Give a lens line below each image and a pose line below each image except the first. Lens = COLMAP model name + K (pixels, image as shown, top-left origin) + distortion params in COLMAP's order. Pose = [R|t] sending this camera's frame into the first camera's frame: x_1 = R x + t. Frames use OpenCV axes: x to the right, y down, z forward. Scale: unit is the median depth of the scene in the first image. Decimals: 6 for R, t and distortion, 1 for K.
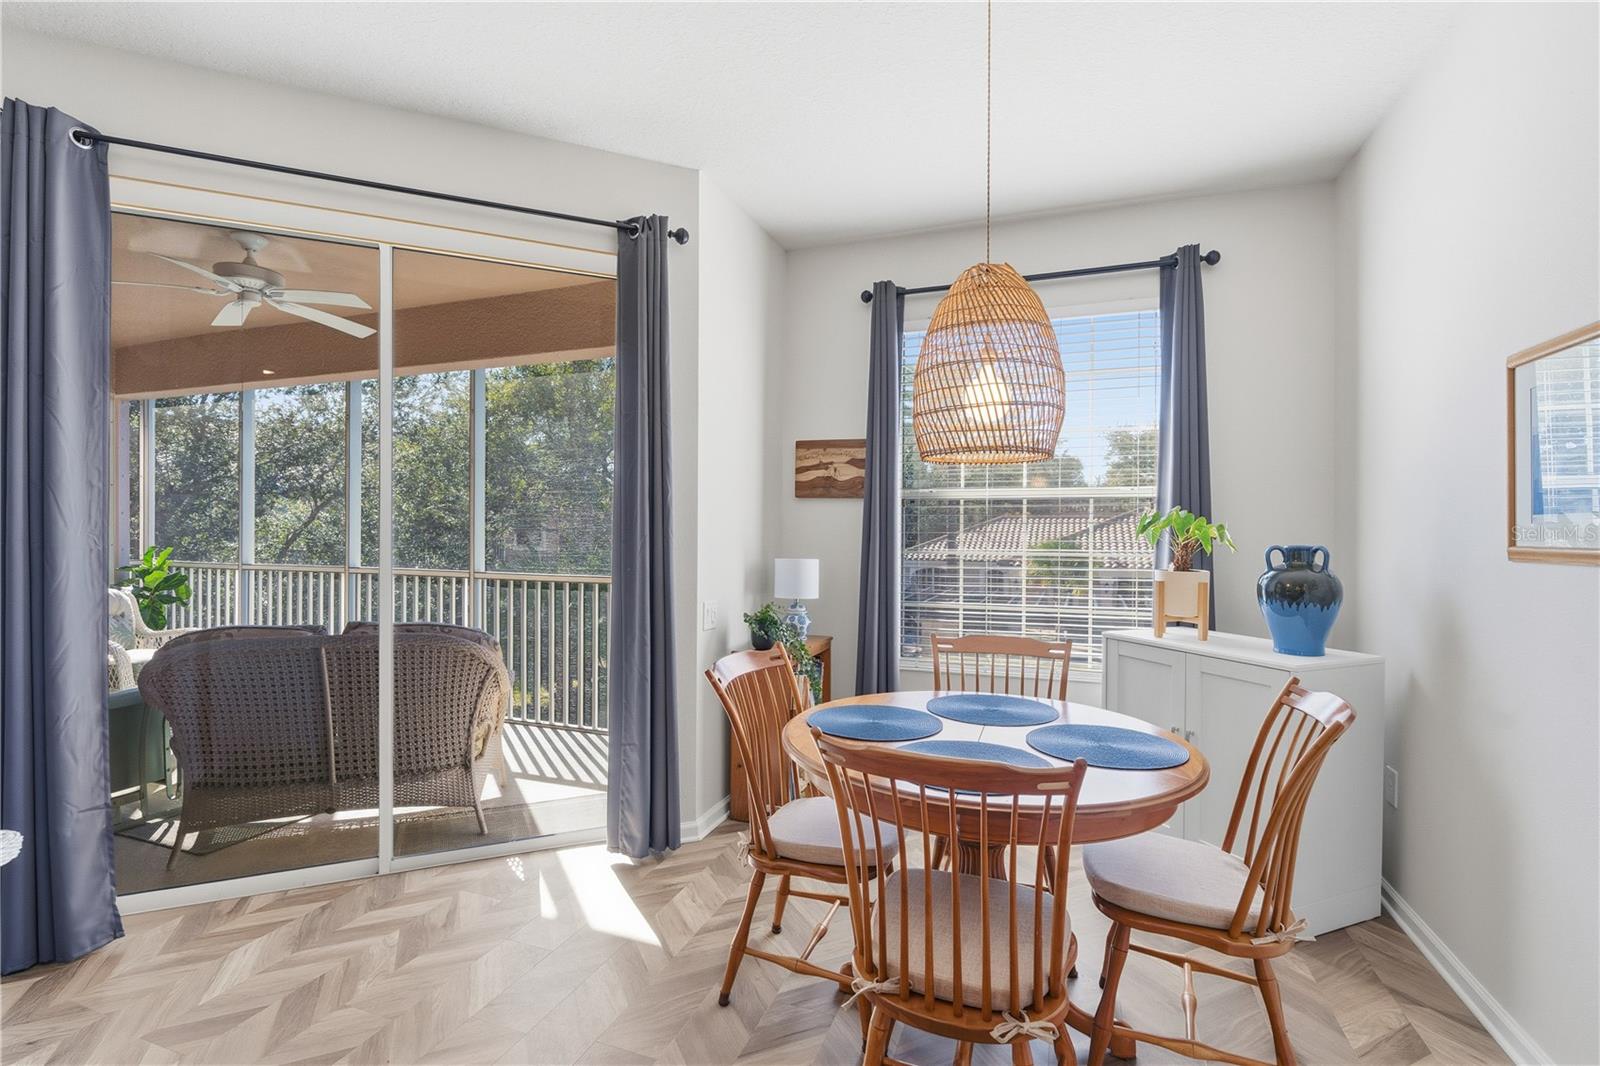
lens RADIAL K [[716.4, 0, 800.0], [0, 716.4, 533.0], [0, 0, 1]] dist [0.000962, 0.000080]
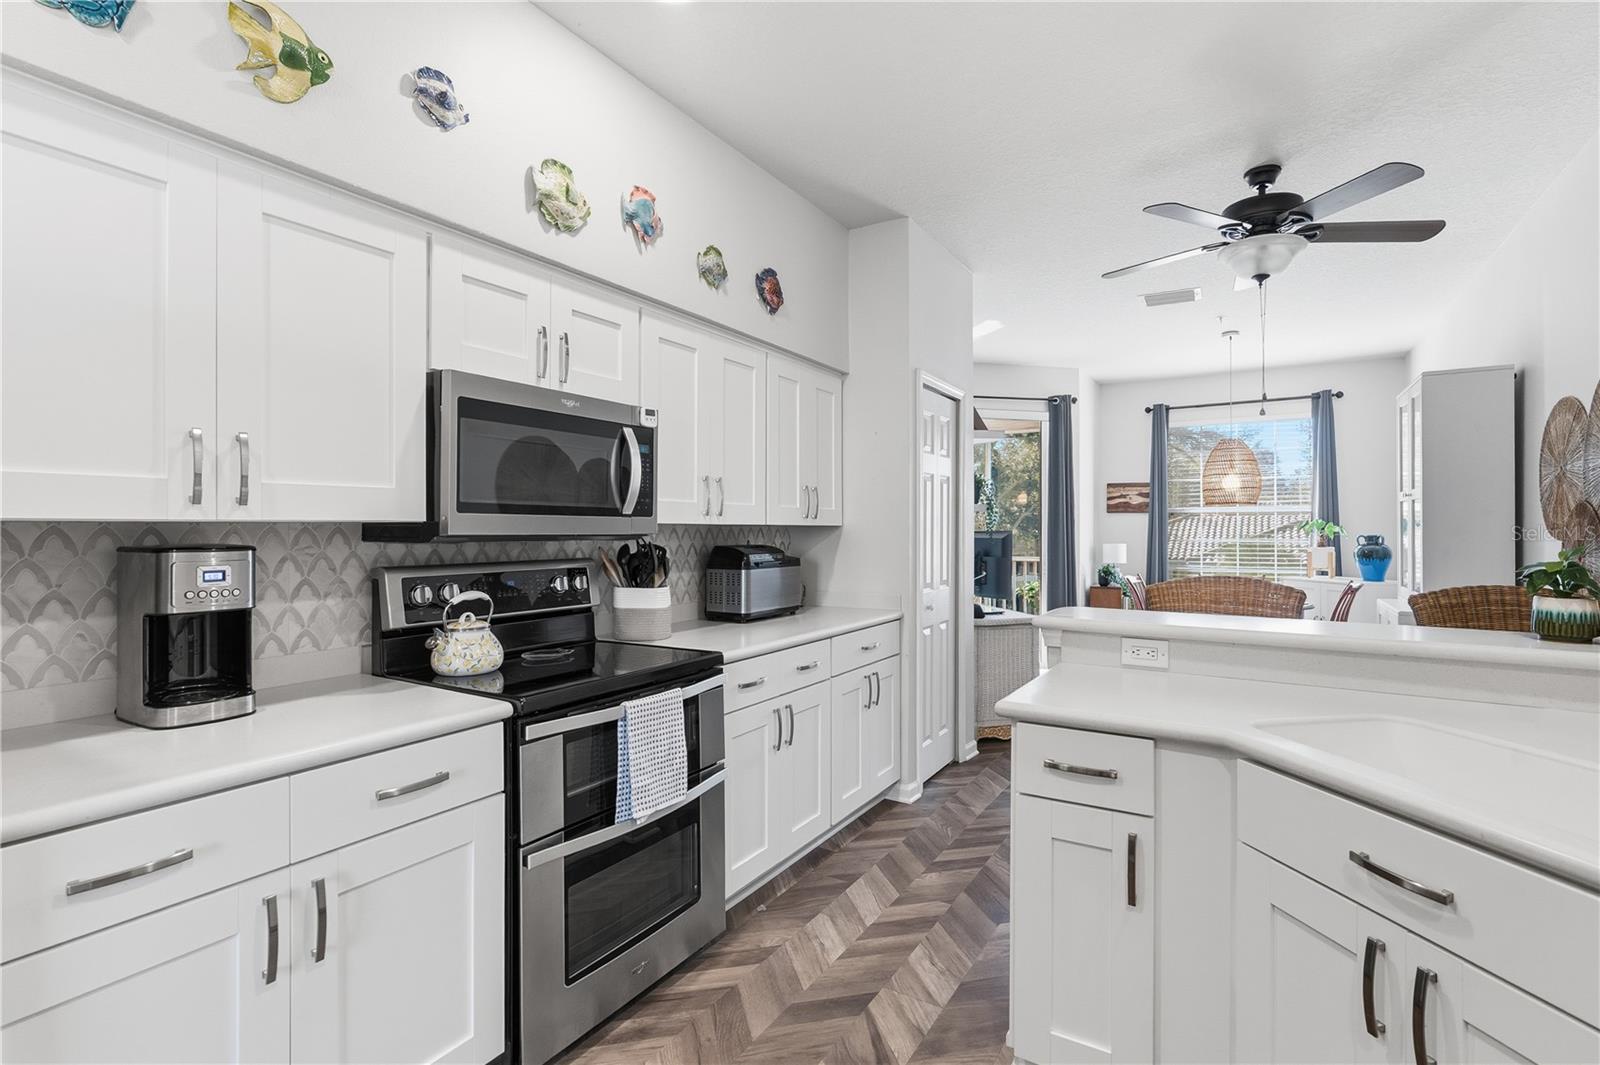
lens RADIAL K [[746.1, 0, 805.3], [0, 746.1, 536.5], [0, 0, 1]] dist [-0.000024, 0.000131]
pose [[0.980499, -0.005592, -0.196444, -0.478484], [0.006421, 0.999973, 0.003584, 0.002807], [0.196418, -0.004776, 0.980509, -1.324301]]
